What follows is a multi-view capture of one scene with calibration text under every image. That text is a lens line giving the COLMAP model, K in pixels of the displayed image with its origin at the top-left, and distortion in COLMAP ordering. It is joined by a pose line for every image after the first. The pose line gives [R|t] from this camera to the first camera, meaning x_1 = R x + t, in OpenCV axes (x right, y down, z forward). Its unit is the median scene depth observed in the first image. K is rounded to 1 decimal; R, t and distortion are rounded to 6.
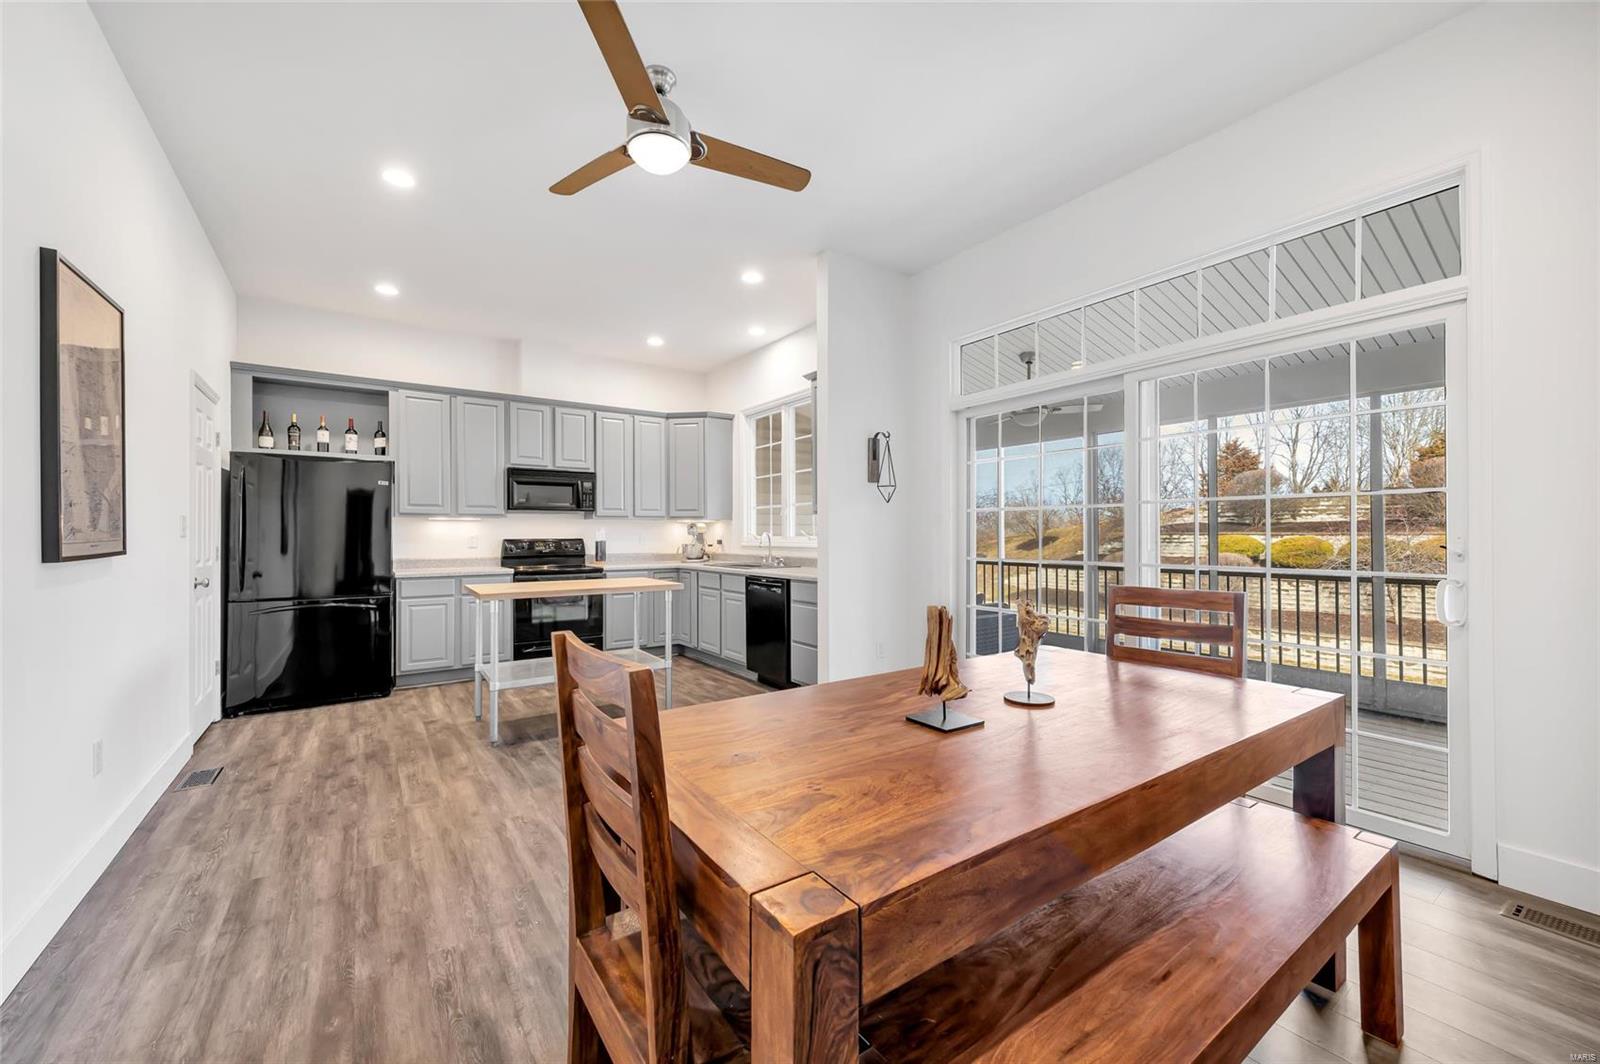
lens RADIAL K [[641.9, 0, 804.5], [0, 641.9, 534.5], [0, 0, 1]] dist [0.010293, -0.000030]
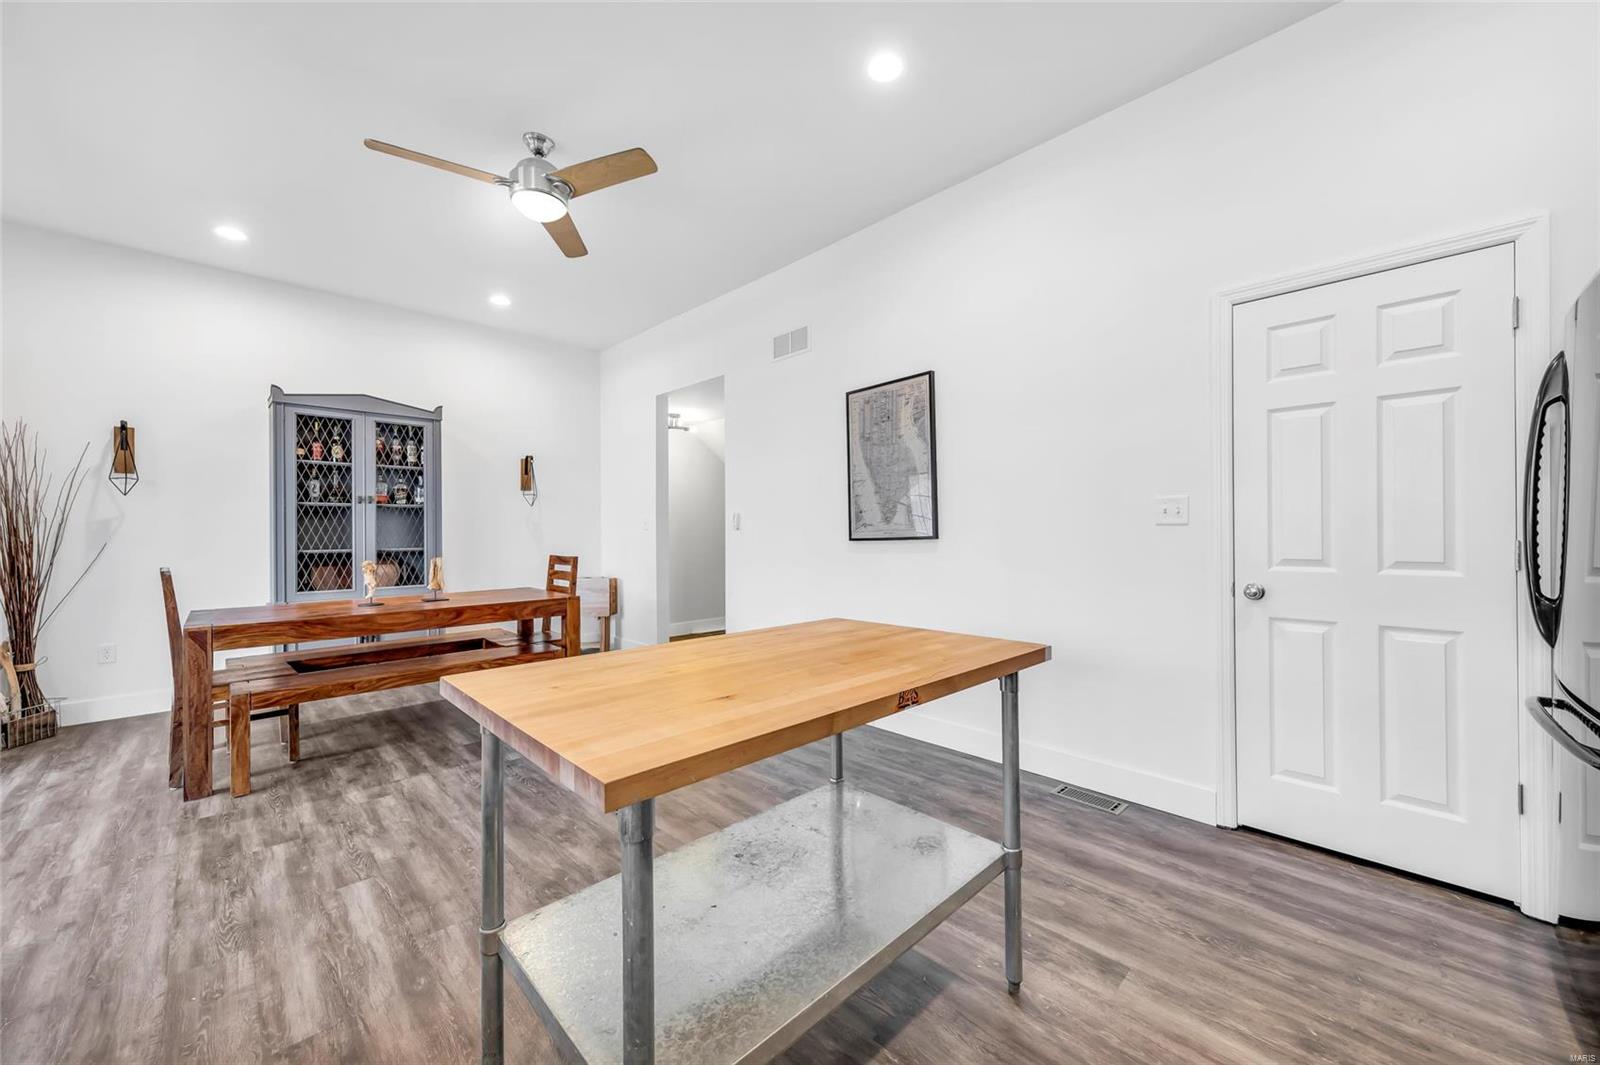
lens RADIAL K [[593.3, 0, 797.1], [0, 593.3, 531.3], [0, 0, 1]] dist [0.010945, 0.000153]
pose [[-0.986598, 0.009059, -0.162920, -0.404682], [0.008698, 0.999958, 0.002927, 0.006619], [0.162940, 0.001471, -0.986635, 1.702464]]
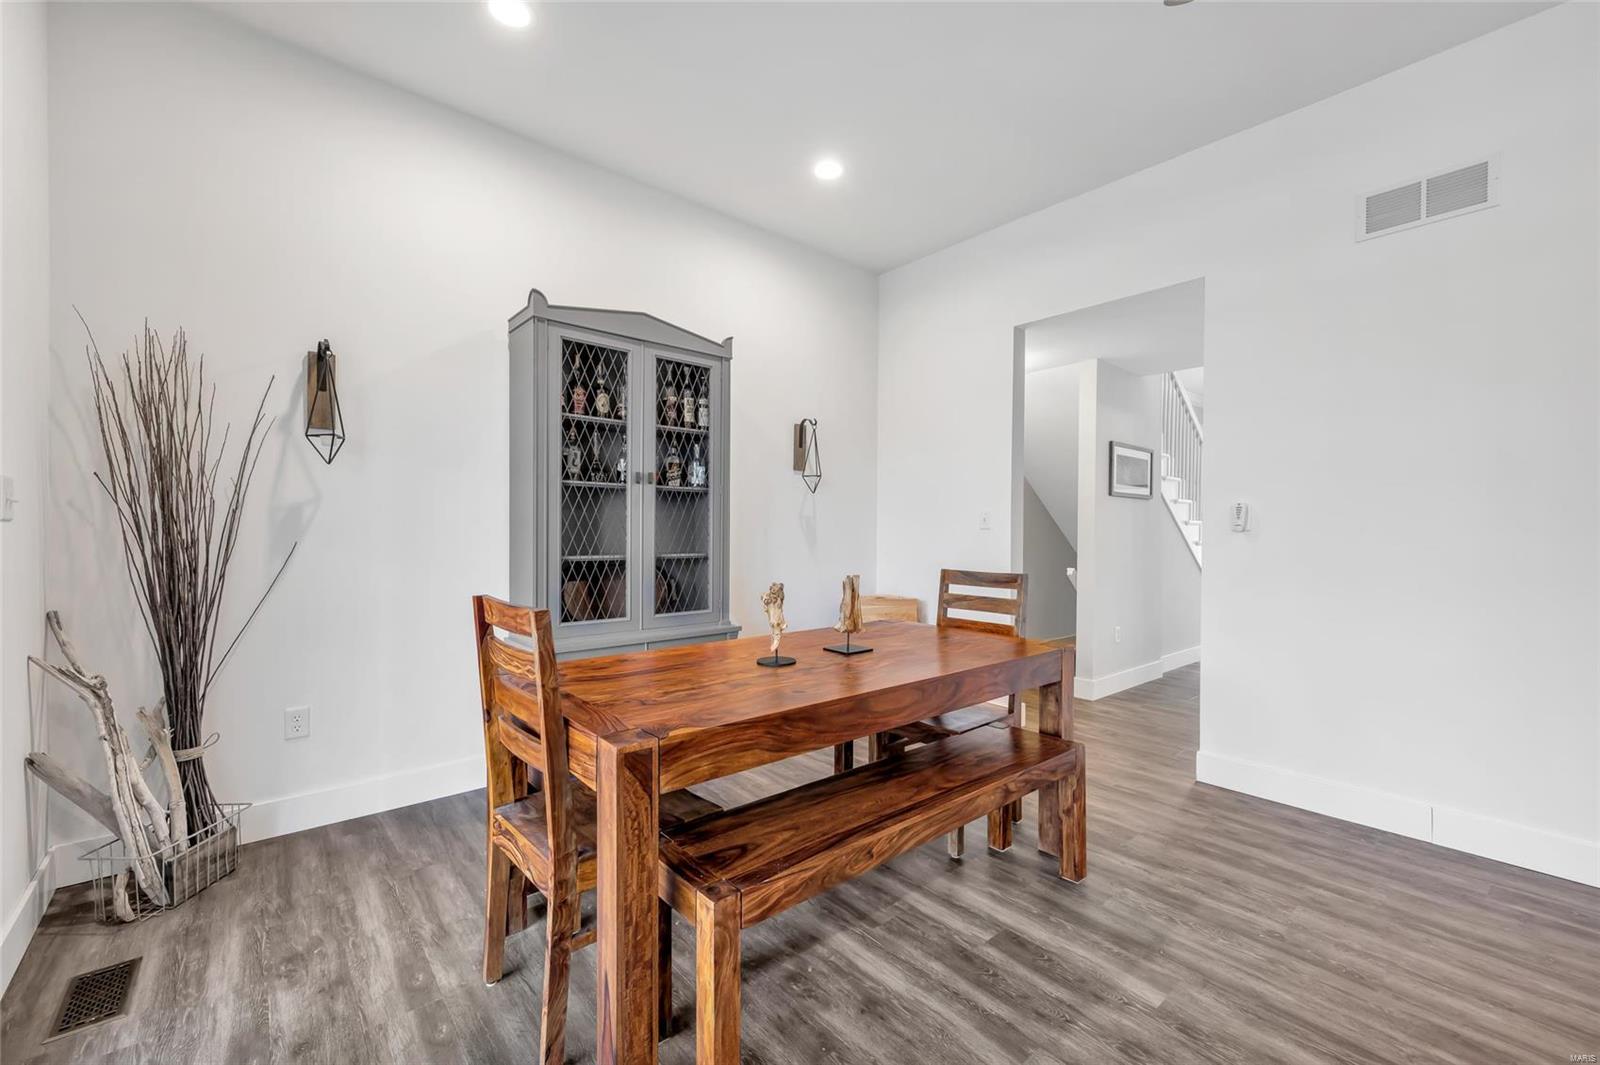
lens RADIAL K [[641.9, 0, 804.5], [0, 641.9, 535.0], [0, 0, 1]] dist [0.010293, -0.000030]
pose [[-0.994224, -0.000274, -0.107320, 0.209764], [-0.001537, 0.999930, 0.011690, 0.002107], [0.107310, 0.011787, -0.994156, 1.159561]]
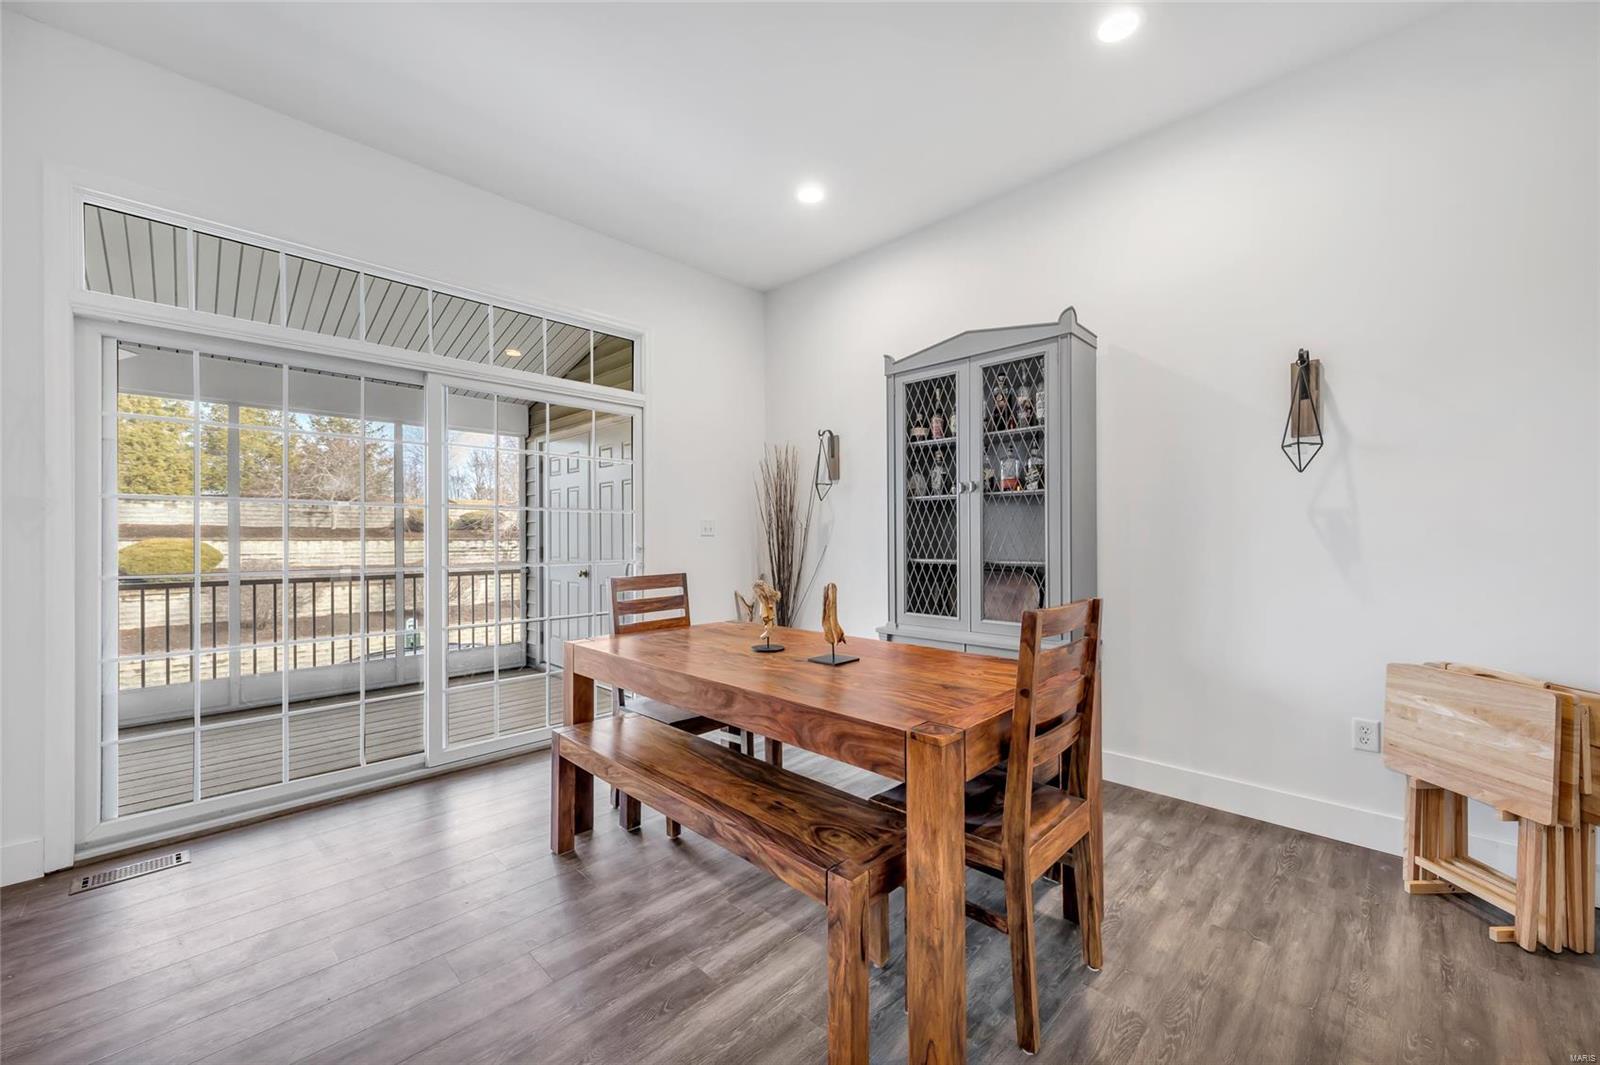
lens RADIAL K [[624.2, 0, 814.3], [0, 624.2, 536.1], [0, 0, 1]] dist [0.021664, -0.000011]
pose [[-0.196316, 0.006496, 0.980519, -0.549755], [0.010705, 0.999933, -0.004481, 0.007036], [-0.980482, 0.009617, -0.196372, 0.623897]]
